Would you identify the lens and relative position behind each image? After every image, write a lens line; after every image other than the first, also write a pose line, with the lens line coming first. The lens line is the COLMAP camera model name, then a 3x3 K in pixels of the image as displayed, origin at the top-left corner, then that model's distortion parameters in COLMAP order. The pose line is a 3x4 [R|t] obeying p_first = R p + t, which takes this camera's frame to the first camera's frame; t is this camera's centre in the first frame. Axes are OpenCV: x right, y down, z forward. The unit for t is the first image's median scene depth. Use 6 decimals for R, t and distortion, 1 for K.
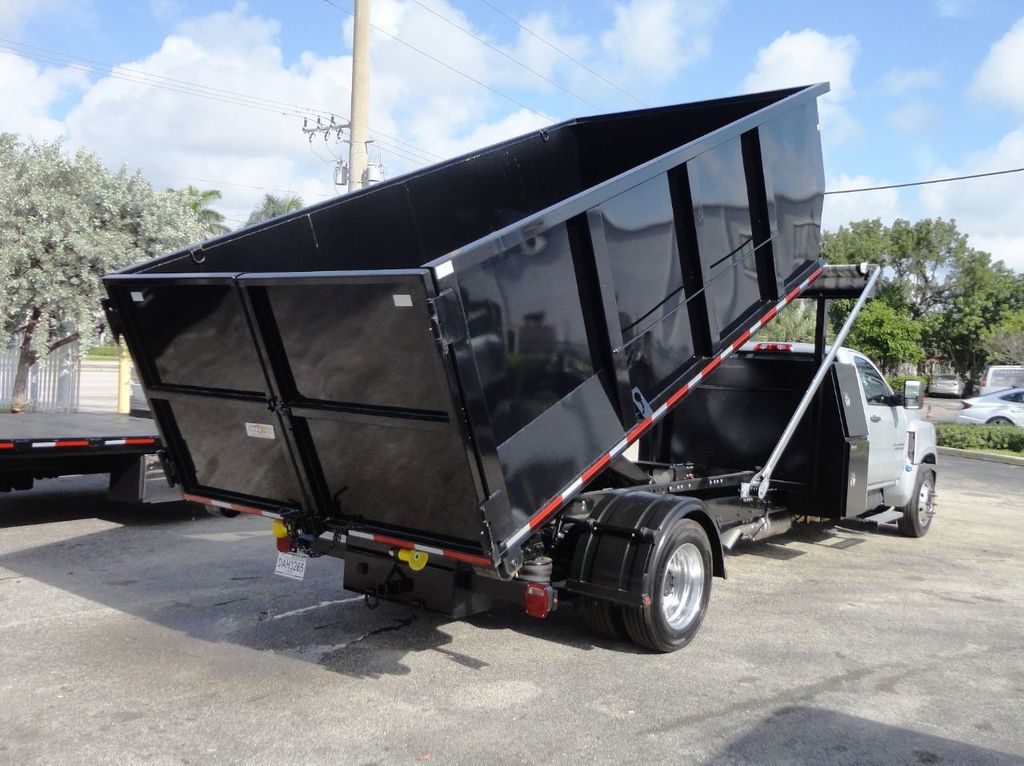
lens RADIAL K [[940.0, 0, 513.7], [0, 940.0, 381.9], [0, 0, 1]] dist [-0.022455, 0.004556]
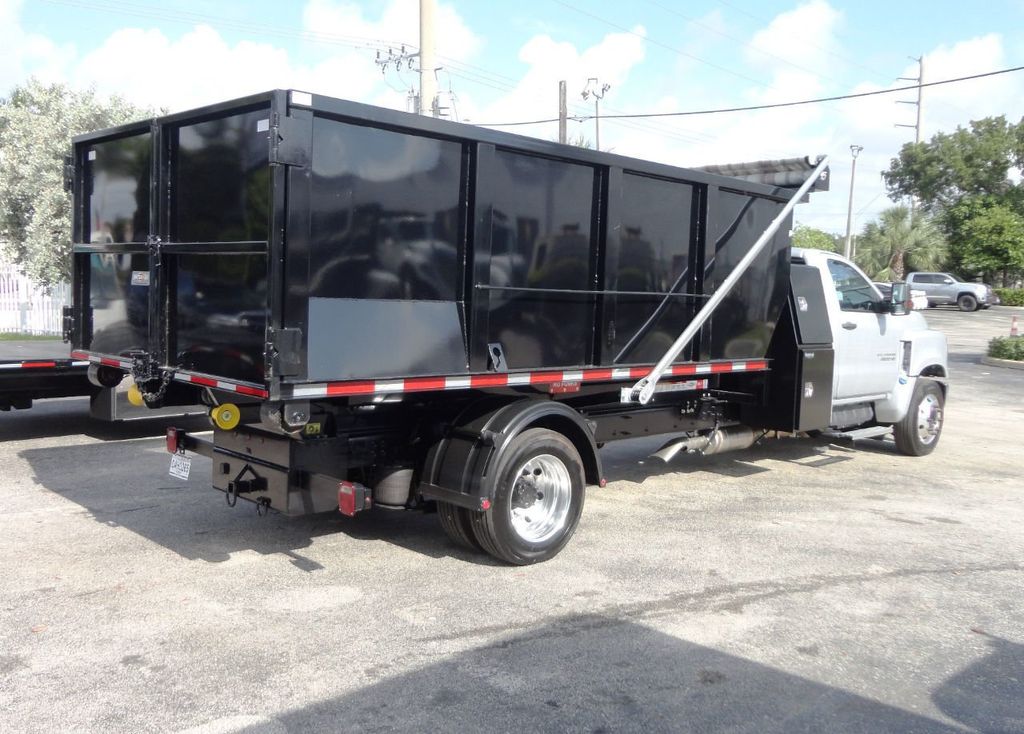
lens RADIAL K [[935.3, 0, 510.6], [0, 935.3, 367.1], [0, 0, 1]] dist [-0.025284, 0.013505]
pose [[0.982428, -0.015229, -0.186018, 0.313844], [0.025851, 0.998162, 0.054814, 0.028695], [0.184842, -0.058659, 0.981016, 0.055267]]
